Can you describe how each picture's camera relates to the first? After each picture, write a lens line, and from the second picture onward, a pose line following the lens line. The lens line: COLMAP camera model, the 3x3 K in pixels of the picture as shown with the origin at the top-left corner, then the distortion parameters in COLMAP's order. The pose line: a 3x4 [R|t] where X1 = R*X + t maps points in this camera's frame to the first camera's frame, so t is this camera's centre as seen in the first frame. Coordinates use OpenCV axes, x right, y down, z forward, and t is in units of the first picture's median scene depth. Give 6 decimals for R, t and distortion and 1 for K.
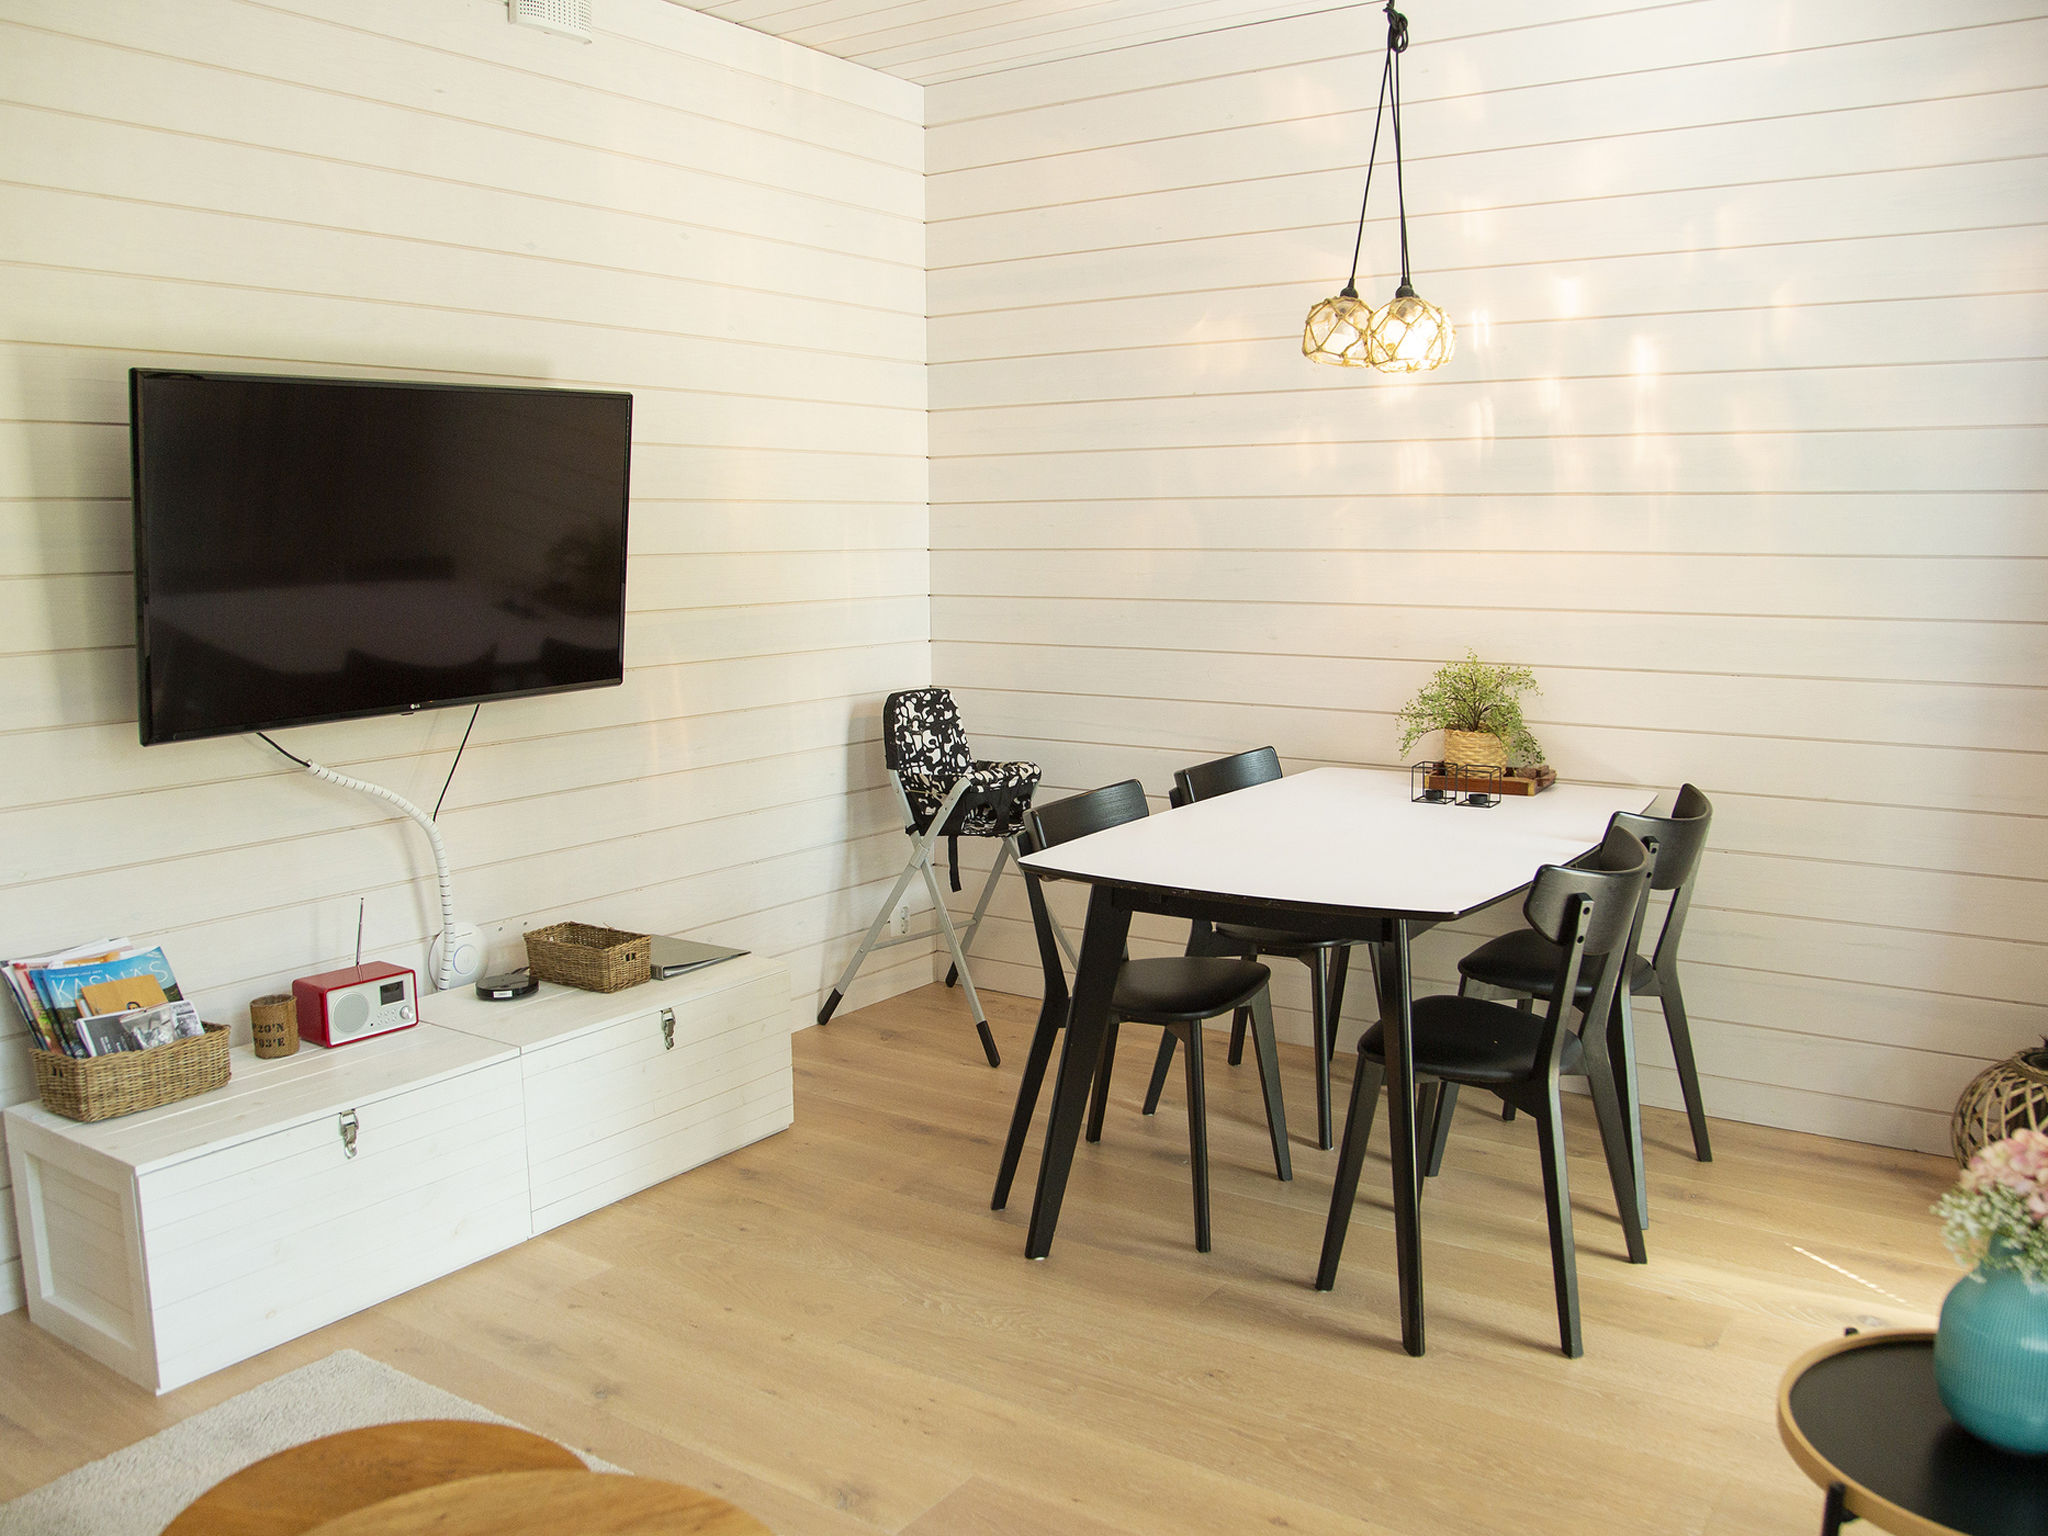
lens RADIAL K [[1789.9, 0, 1034.2], [0, 1789.9, 772.3], [0, 0, 1]] dist [-0.035927, 0.013472]
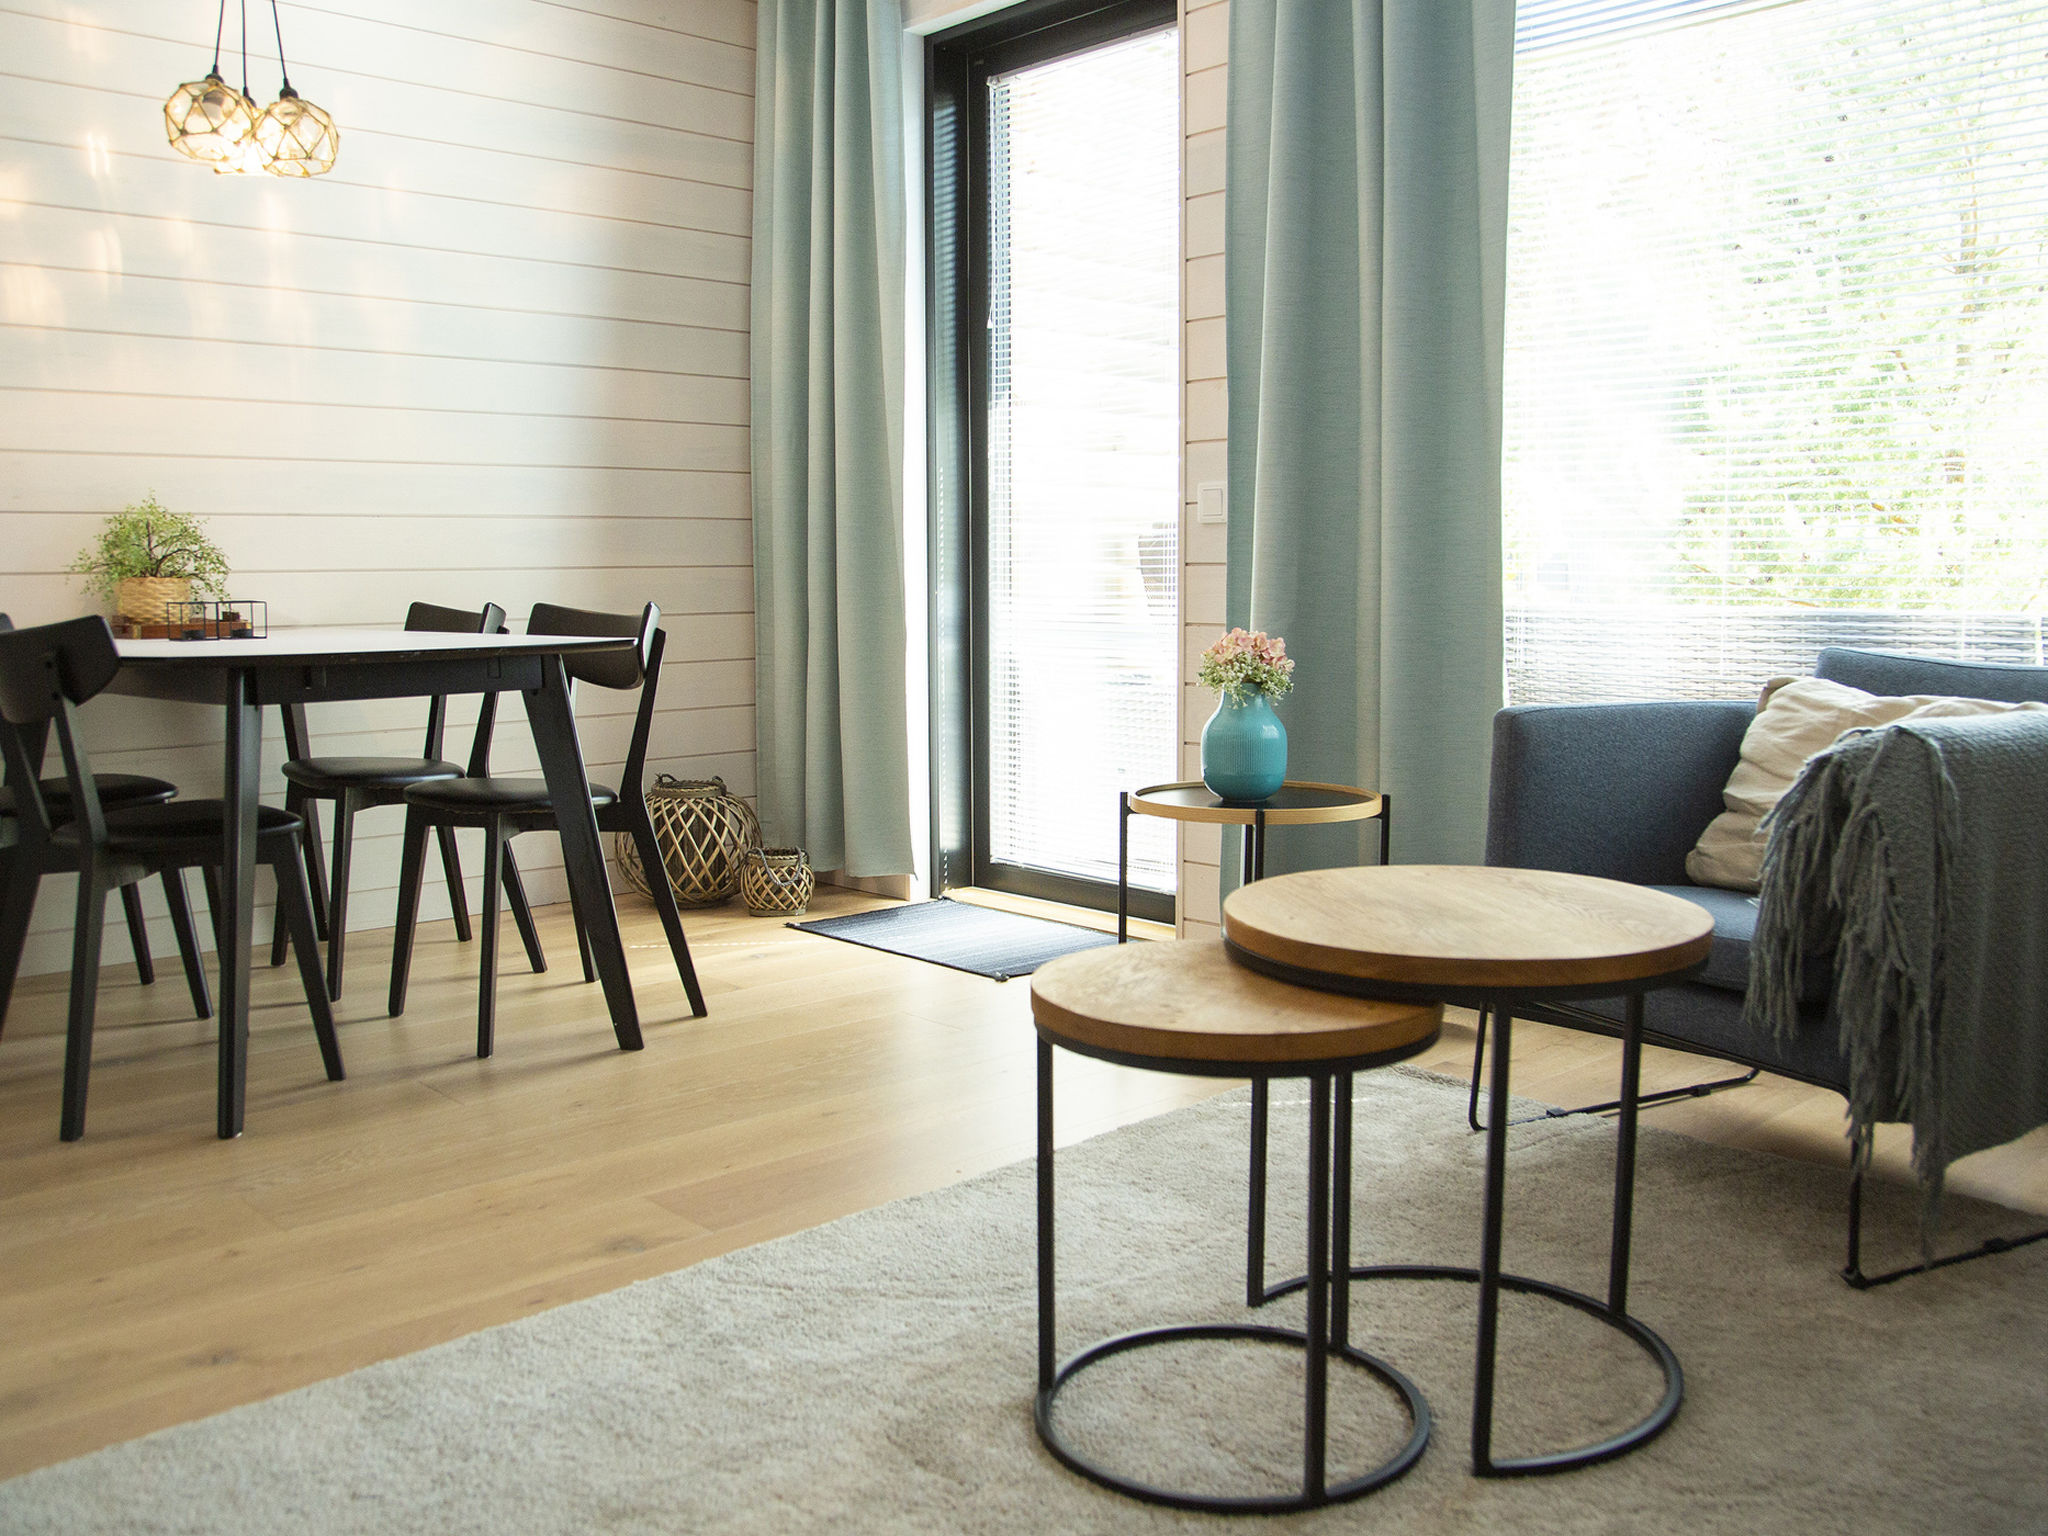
lens RADIAL K [[1789.9, 0, 1029.2], [0, 1789.9, 782.8], [0, 0, 1]] dist [-0.035927, 0.013472]
pose [[0.224786, -0.102750, 0.968976, -0.591910], [0.144025, 0.987006, 0.071251, 0.086128], [-0.963705, 0.123541, 0.236663, 0.349268]]
